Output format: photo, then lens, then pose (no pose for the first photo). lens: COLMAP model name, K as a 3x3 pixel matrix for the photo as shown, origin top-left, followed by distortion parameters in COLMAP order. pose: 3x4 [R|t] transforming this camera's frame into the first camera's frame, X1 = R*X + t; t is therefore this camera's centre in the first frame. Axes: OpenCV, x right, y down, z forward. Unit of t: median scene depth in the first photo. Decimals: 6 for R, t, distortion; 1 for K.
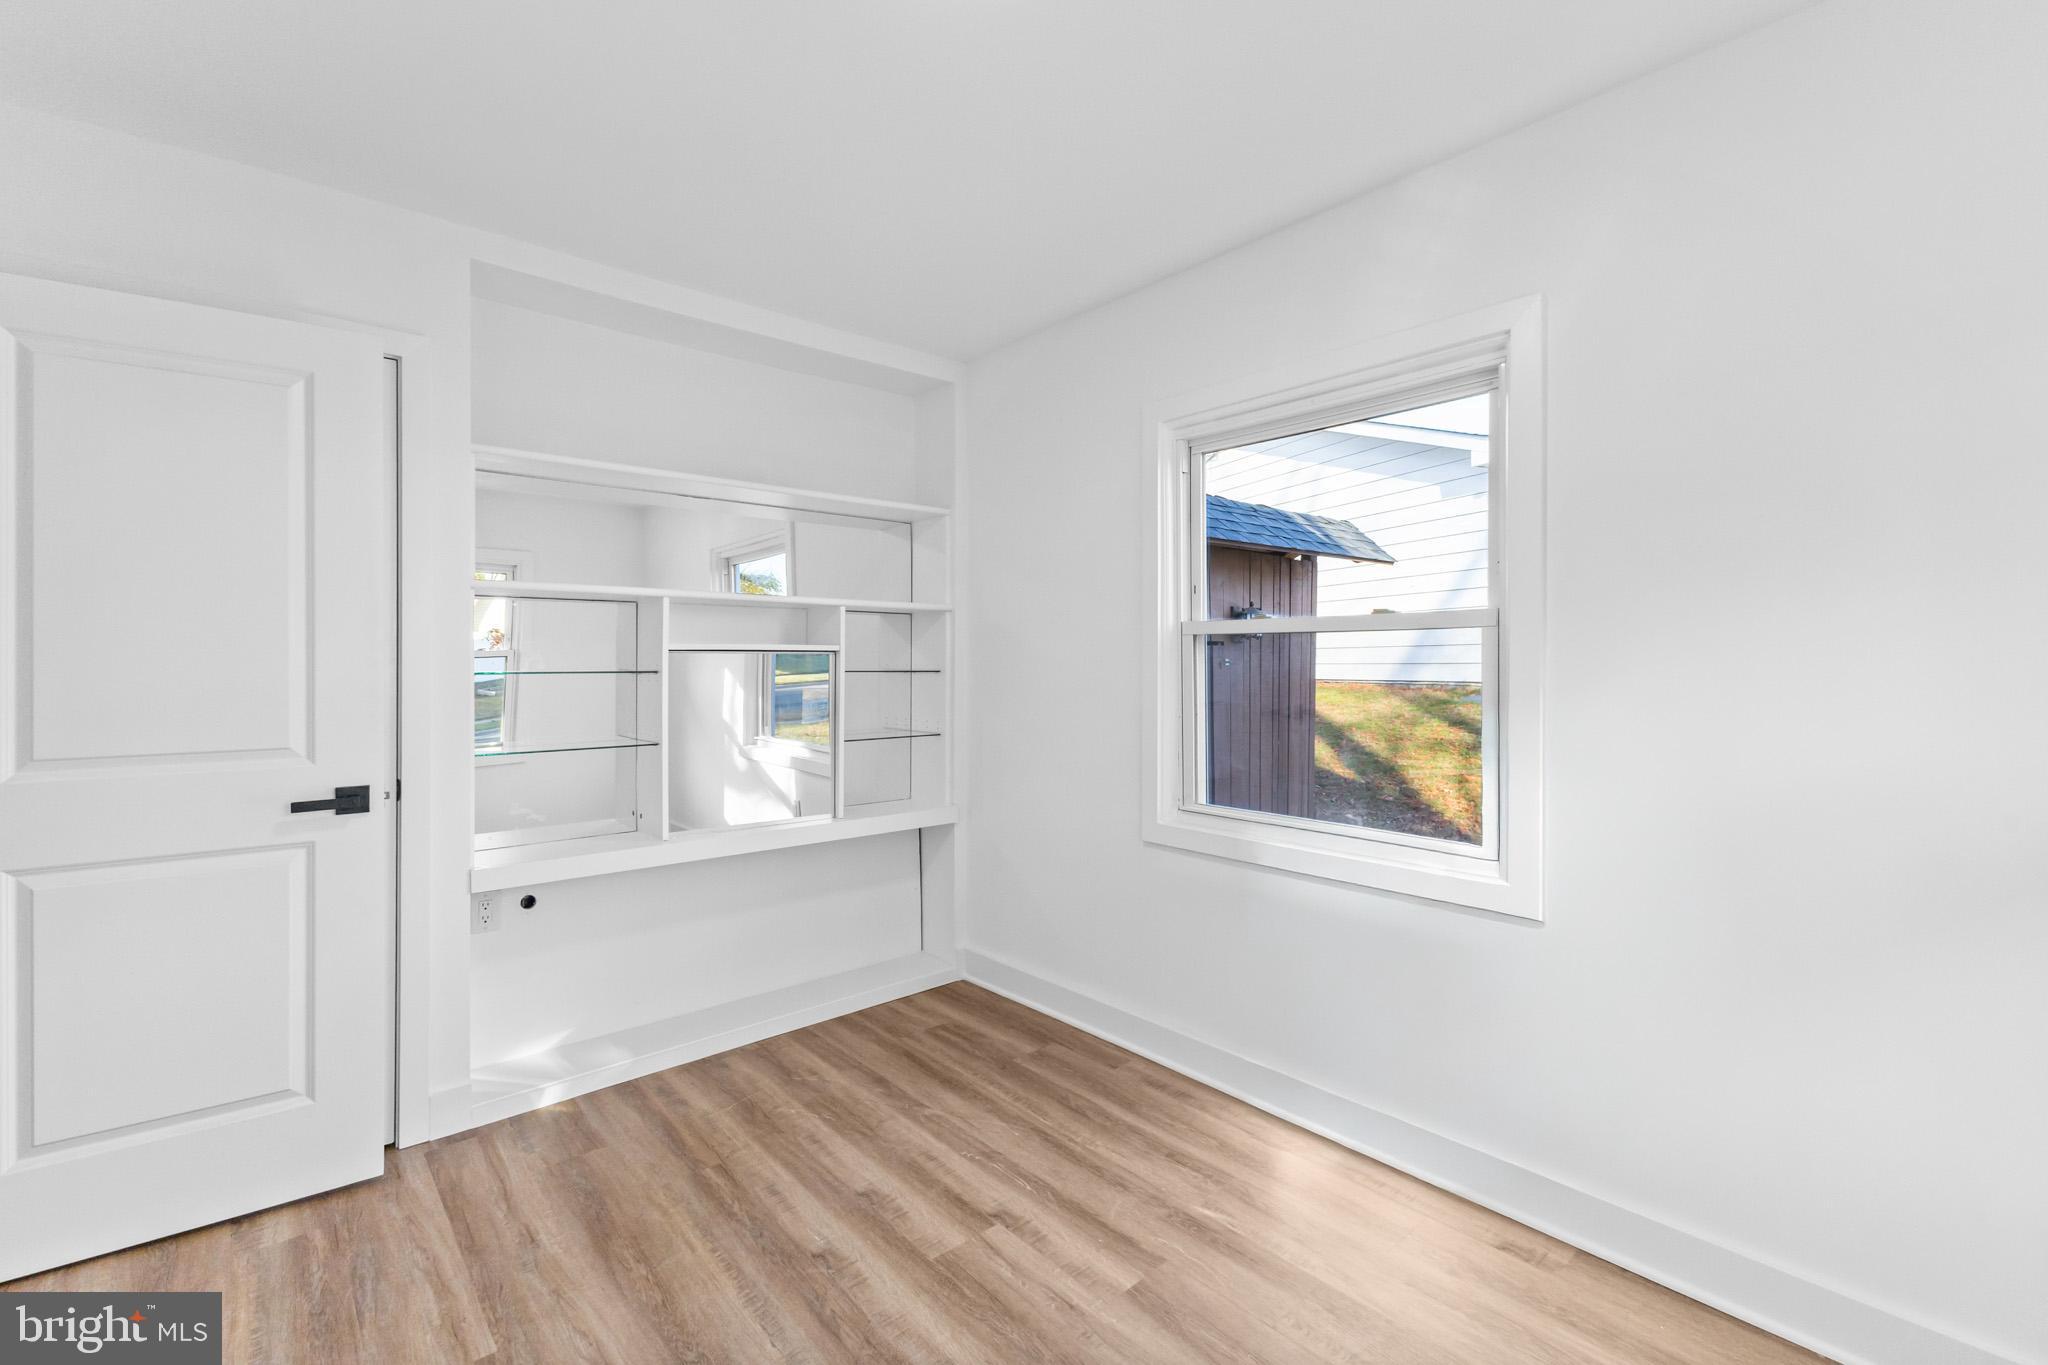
lens RADIAL K [[886.6, 0, 1025.4], [0, 886.6, 673.7], [0, 0, 1]] dist [0.008816, -0.000101]
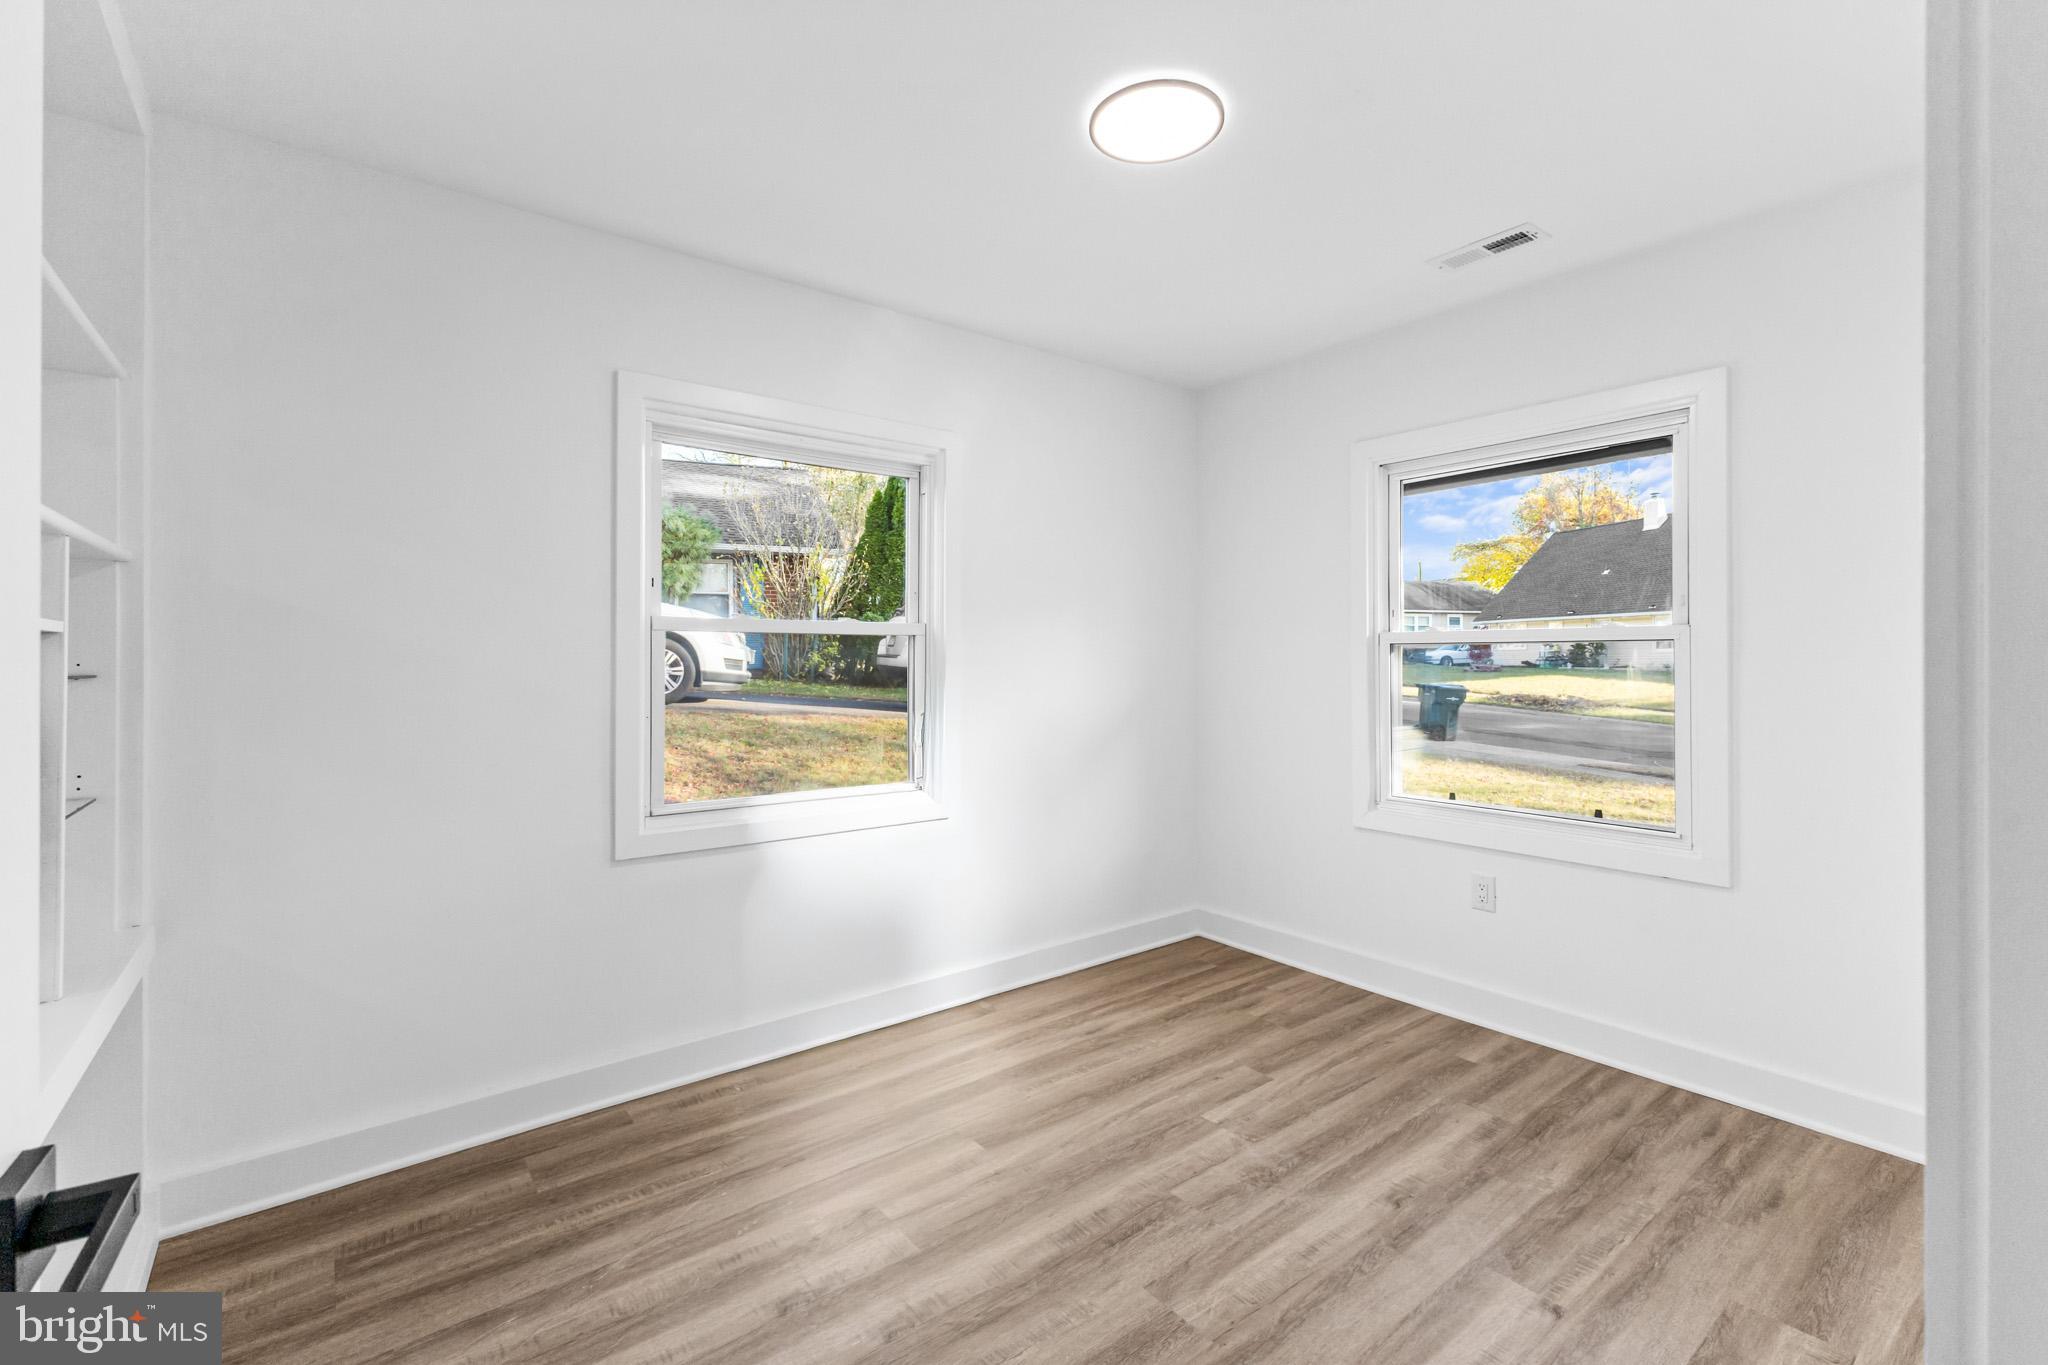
lens RADIAL K [[886.6, 0, 1025.4], [0, 886.6, 673.7], [0, 0, 1]] dist [0.008816, -0.000101]
pose [[0.047565, -0.004336, 0.998859, -0.779233], [0.013351, 0.999904, 0.003705, 0.005203], [-0.998779, 0.013160, 0.047618, 0.585833]]
